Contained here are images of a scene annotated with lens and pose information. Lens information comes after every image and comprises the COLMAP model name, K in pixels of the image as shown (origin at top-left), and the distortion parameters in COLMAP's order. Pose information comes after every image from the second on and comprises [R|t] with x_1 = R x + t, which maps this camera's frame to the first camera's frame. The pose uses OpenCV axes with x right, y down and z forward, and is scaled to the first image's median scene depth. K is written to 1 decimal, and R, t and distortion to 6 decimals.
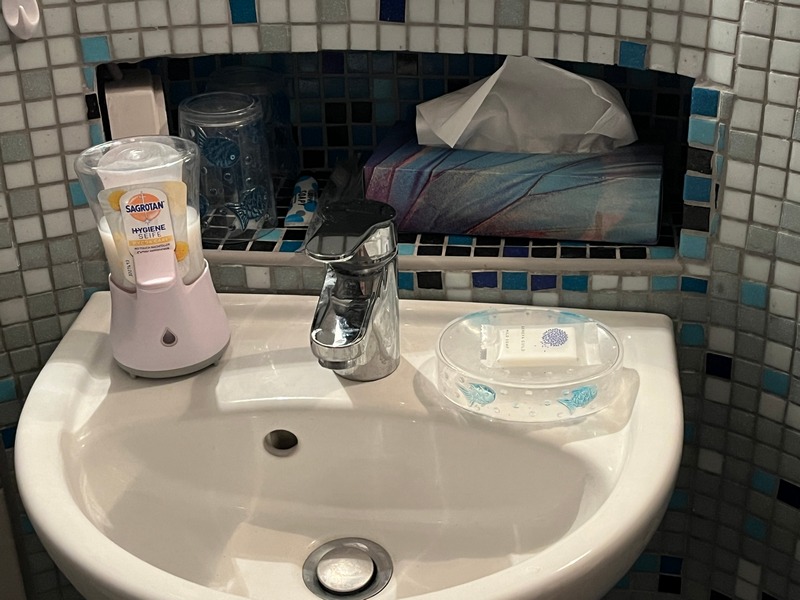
lens RADIAL K [[1191.3, 0, 399.5], [0, 1191.3, 304.9], [0, 0, 1]] dist [0.033923, 0.000000]
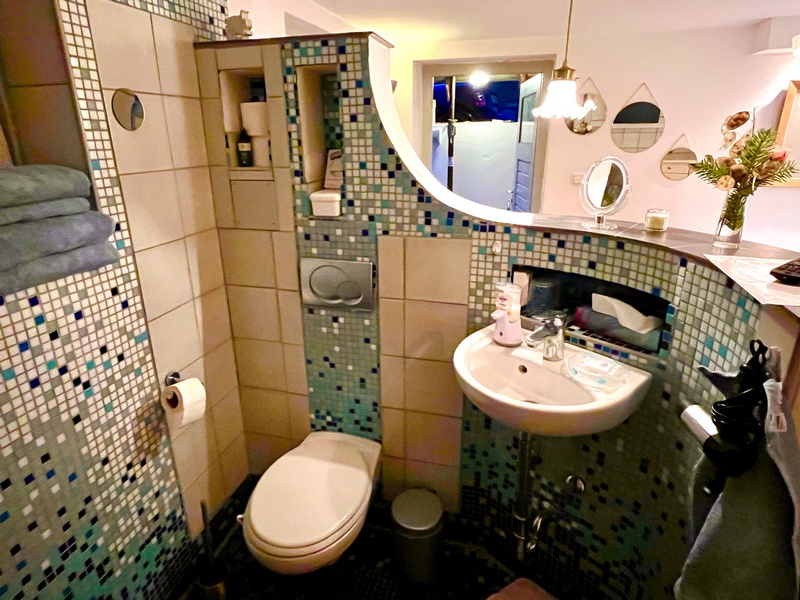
lens RADIAL K [[470.0, 0, 399.7], [0, 470.0, 296.3], [0, 0, 1]] dist [-0.002759, -0.000466]
pose [[0.747226, 0.231938, -0.622782, 0.456414], [-0.321129, 0.946467, -0.032811, 0.069546], [0.581833, 0.224510, 0.781707, -0.406233]]
